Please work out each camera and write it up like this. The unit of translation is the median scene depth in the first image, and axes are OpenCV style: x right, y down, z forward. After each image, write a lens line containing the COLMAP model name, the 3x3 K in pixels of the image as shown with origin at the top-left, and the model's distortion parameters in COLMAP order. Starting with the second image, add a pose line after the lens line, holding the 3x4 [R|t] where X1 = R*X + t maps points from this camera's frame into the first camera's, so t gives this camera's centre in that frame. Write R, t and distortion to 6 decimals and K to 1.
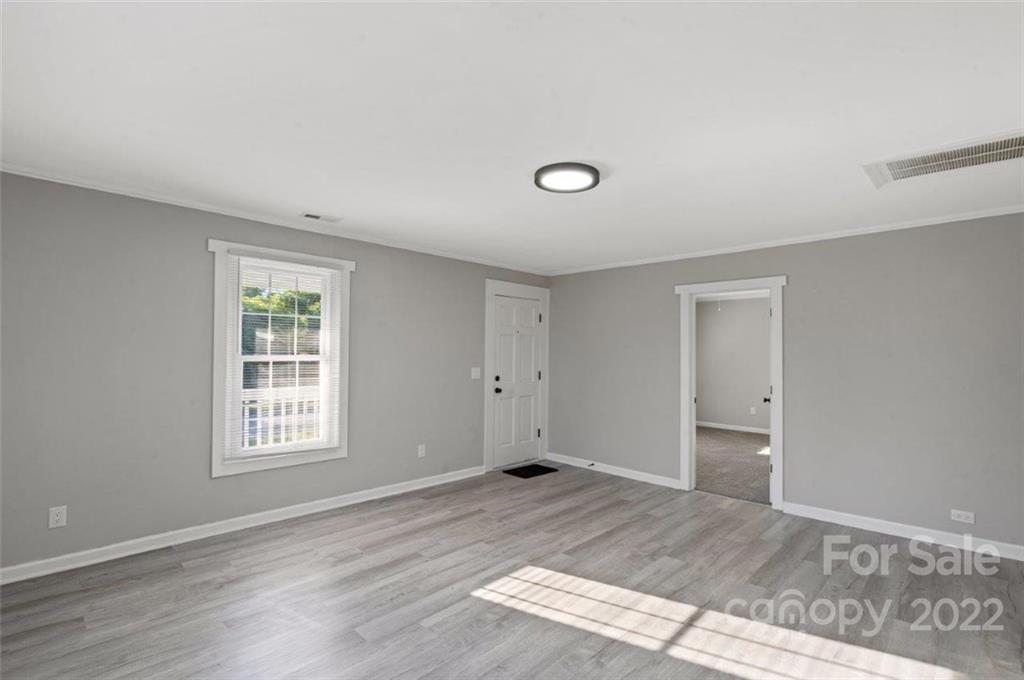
lens RADIAL K [[489.1, 0, 511.9], [0, 489.1, 337.5], [0, 0, 1]] dist [-0.005349, 0.001297]
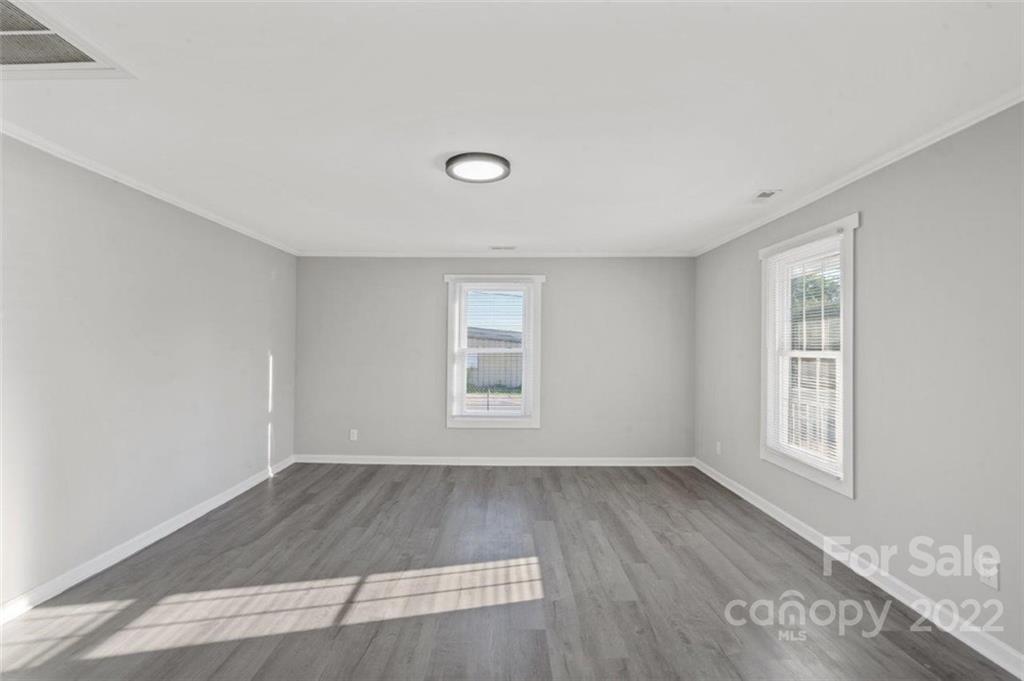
lens RADIAL K [[489.1, 0, 510.4], [0, 489.1, 342.9], [0, 0, 1]] dist [-0.005349, 0.001297]
pose [[-0.707694, -0.015016, -0.706359, 0.720814], [0.006468, 0.999595, -0.027730, 0.057192], [0.706489, -0.024193, -0.707310, 1.664152]]
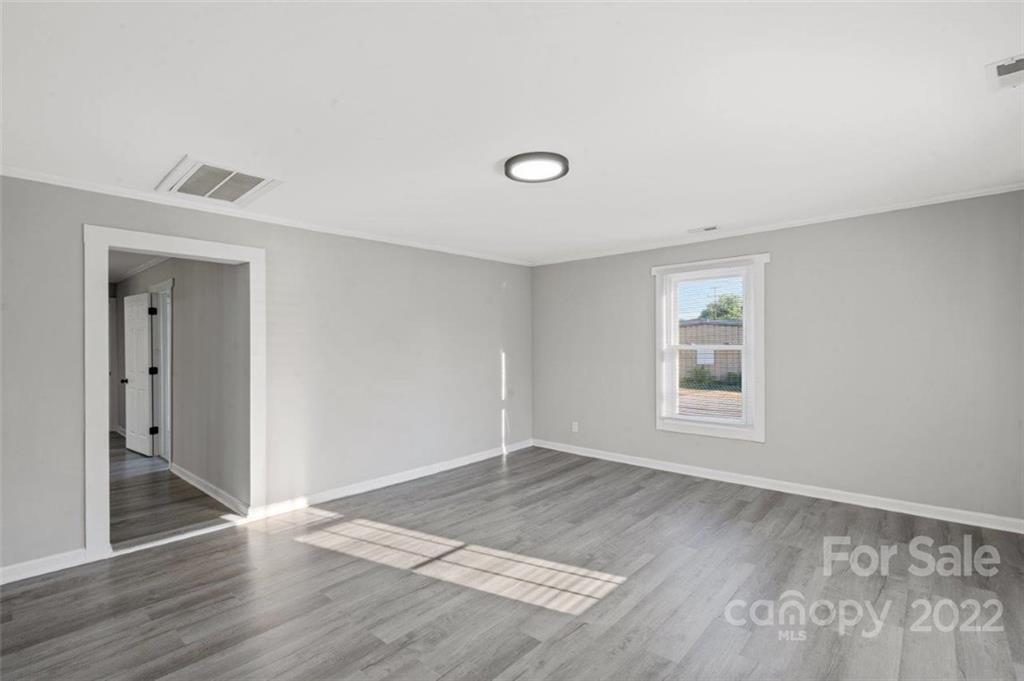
lens RADIAL K [[489.1, 0, 513.5], [0, 489.1, 342.3], [0, 0, 1]] dist [-0.005349, 0.001297]
pose [[-0.999290, 0.002087, -0.037608, 0.185497], [0.003031, 0.999681, -0.025076, 0.056844], [0.037543, -0.025172, -0.998978, 1.894296]]
